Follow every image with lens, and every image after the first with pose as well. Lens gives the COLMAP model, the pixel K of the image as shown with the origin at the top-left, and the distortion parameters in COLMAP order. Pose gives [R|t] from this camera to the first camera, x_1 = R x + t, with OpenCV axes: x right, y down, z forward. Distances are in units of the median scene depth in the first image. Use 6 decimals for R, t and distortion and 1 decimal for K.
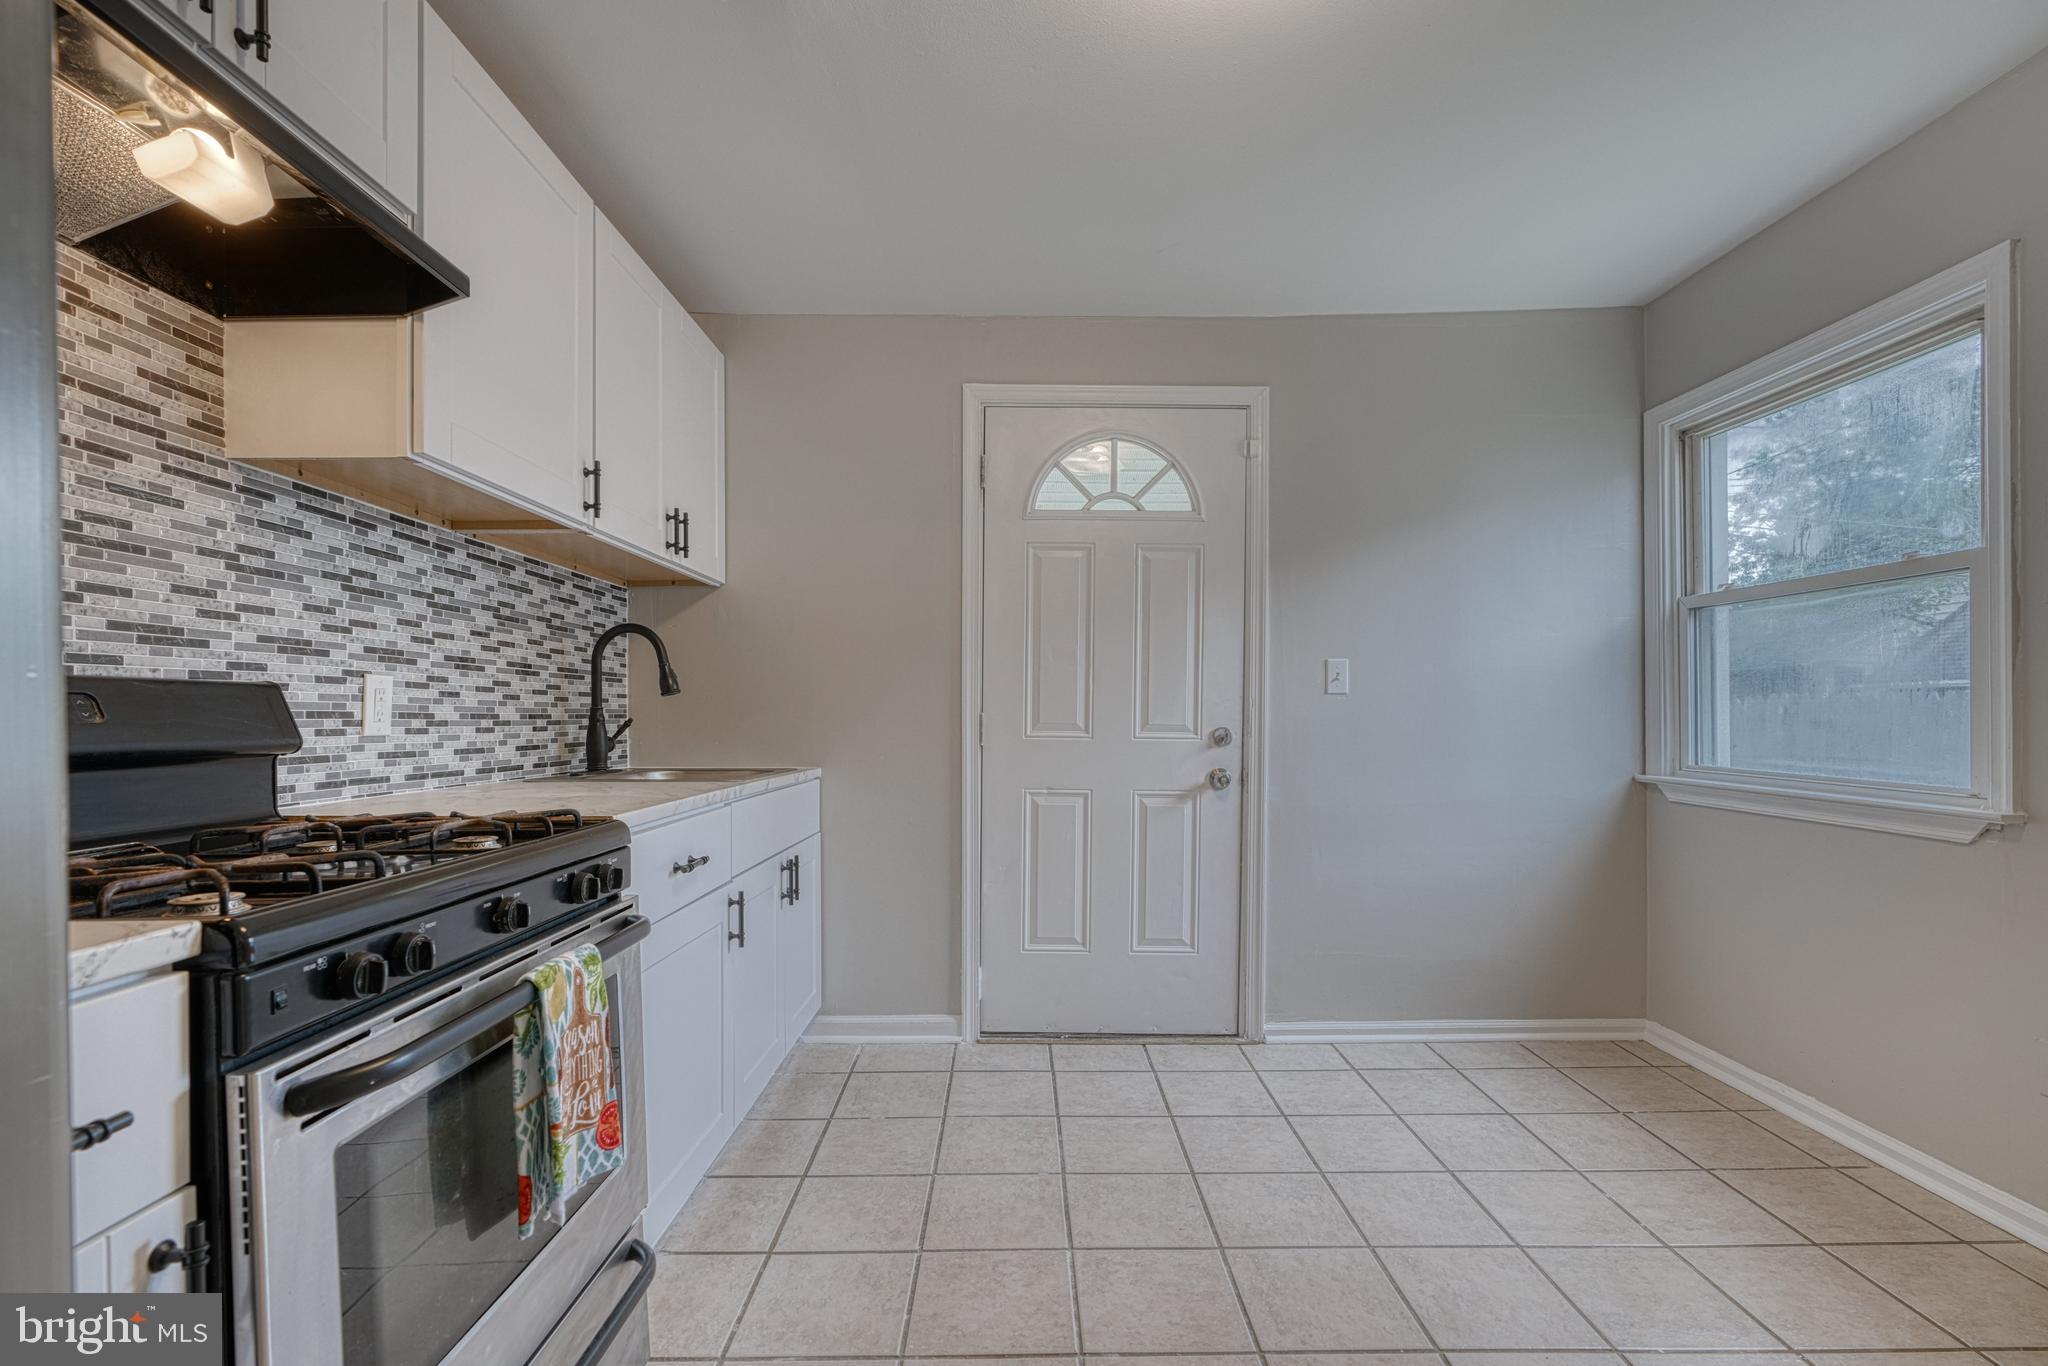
lens RADIAL K [[926.0, 0, 1019.6], [0, 926.0, 715.7], [0, 0, 1]] dist [-0.002247, 0.000944]
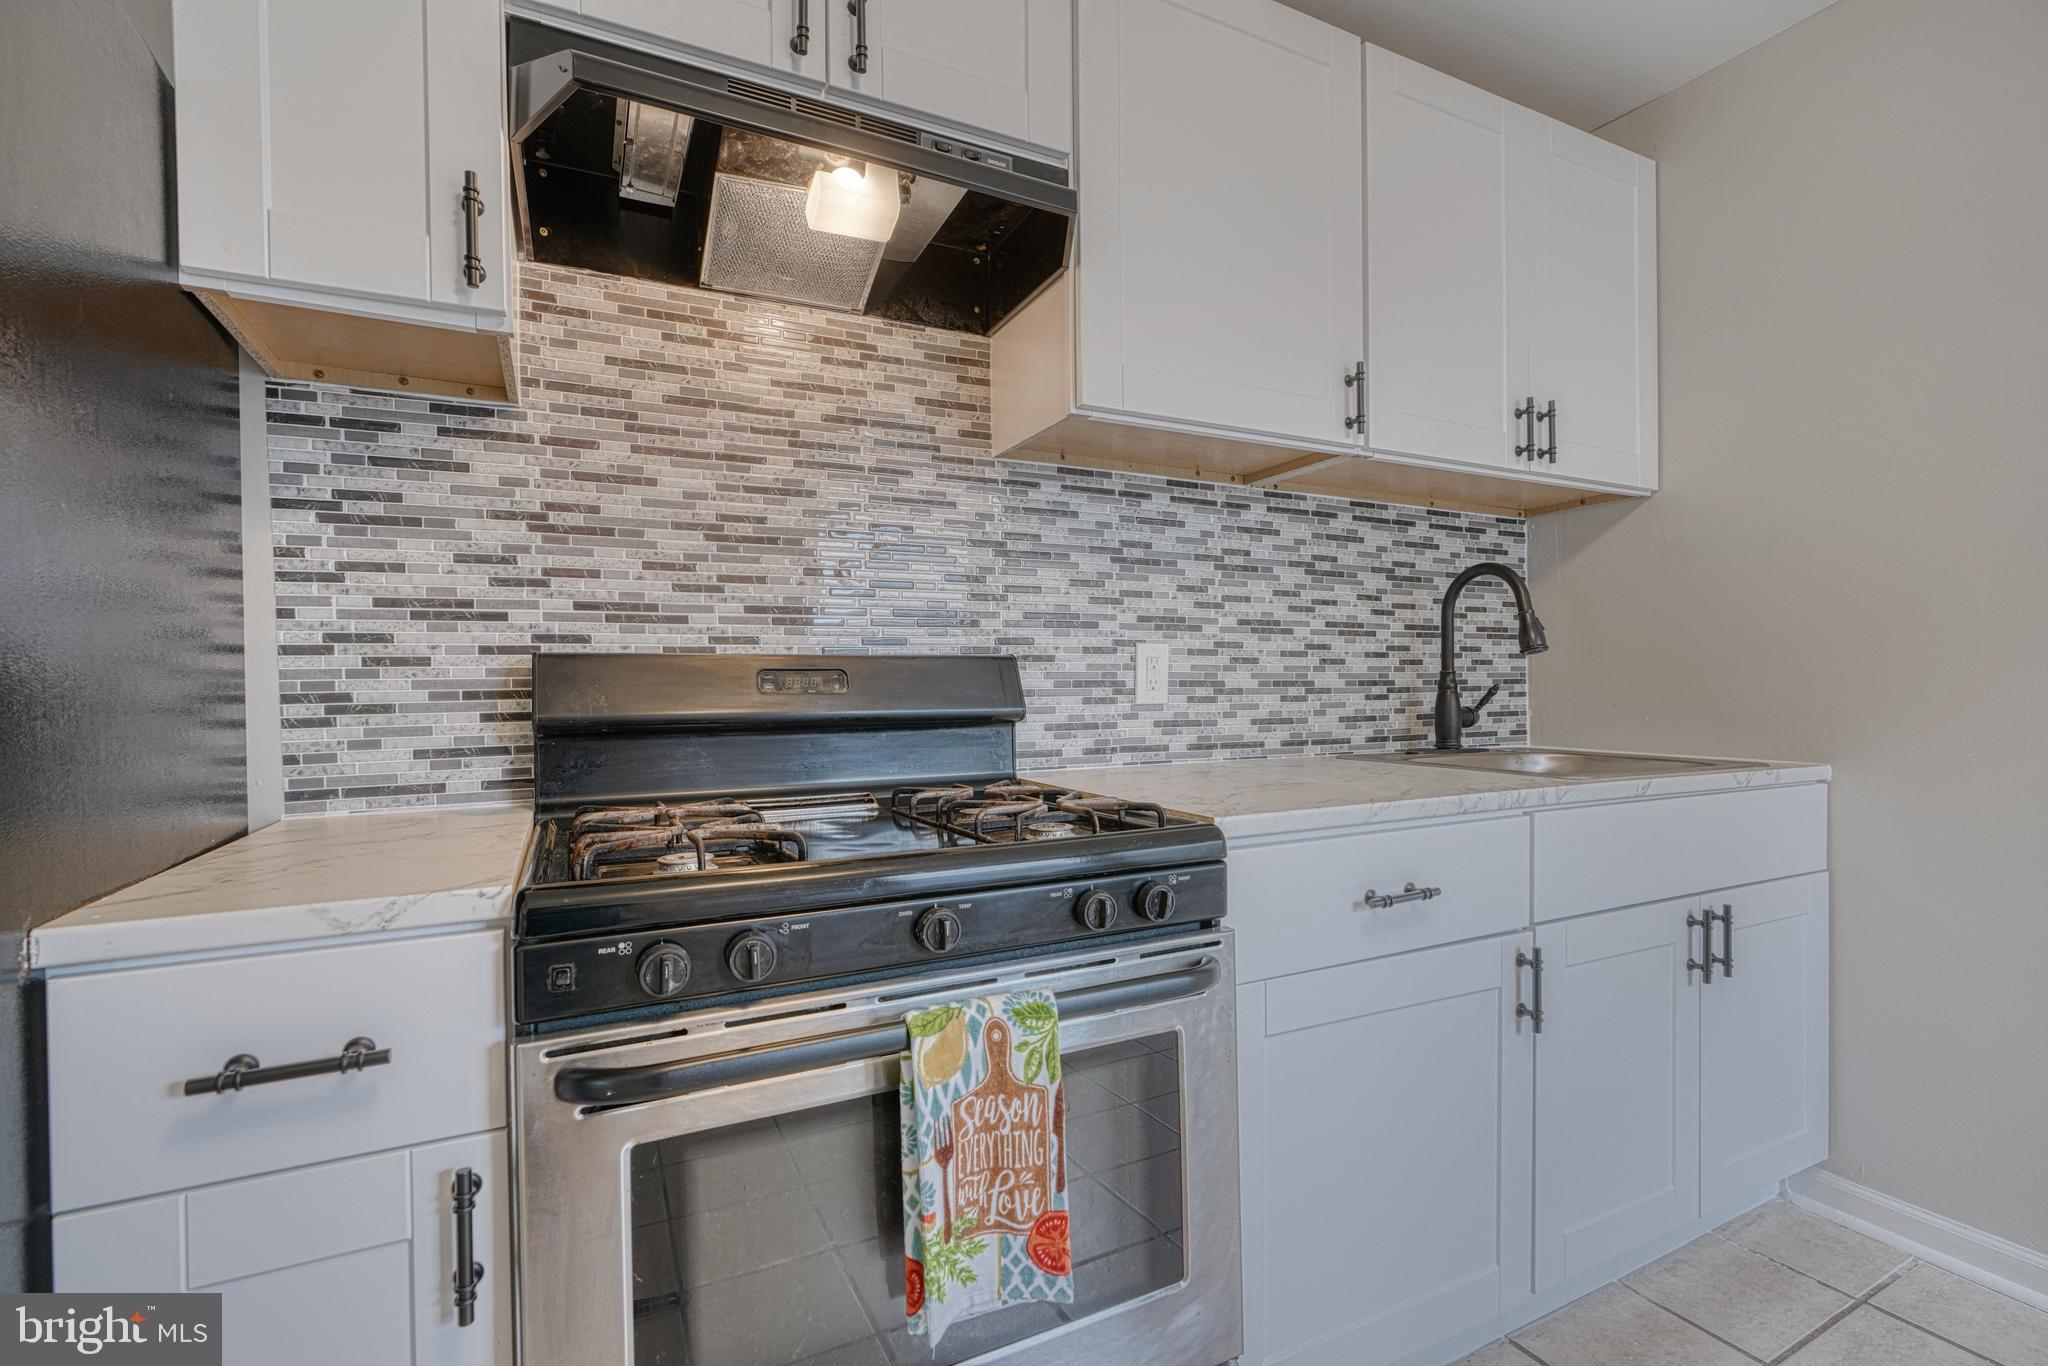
lens RADIAL K [[913.6, 0, 1019.2], [0, 913.6, 691.8], [0, 0, 1]] dist [-0.012773, 0.006157]
pose [[0.448710, 0.005058, -0.893663, 0.091559], [0.008437, 0.999915, 0.009895, -0.001965], [0.893637, -0.011980, 0.448630, 0.311213]]
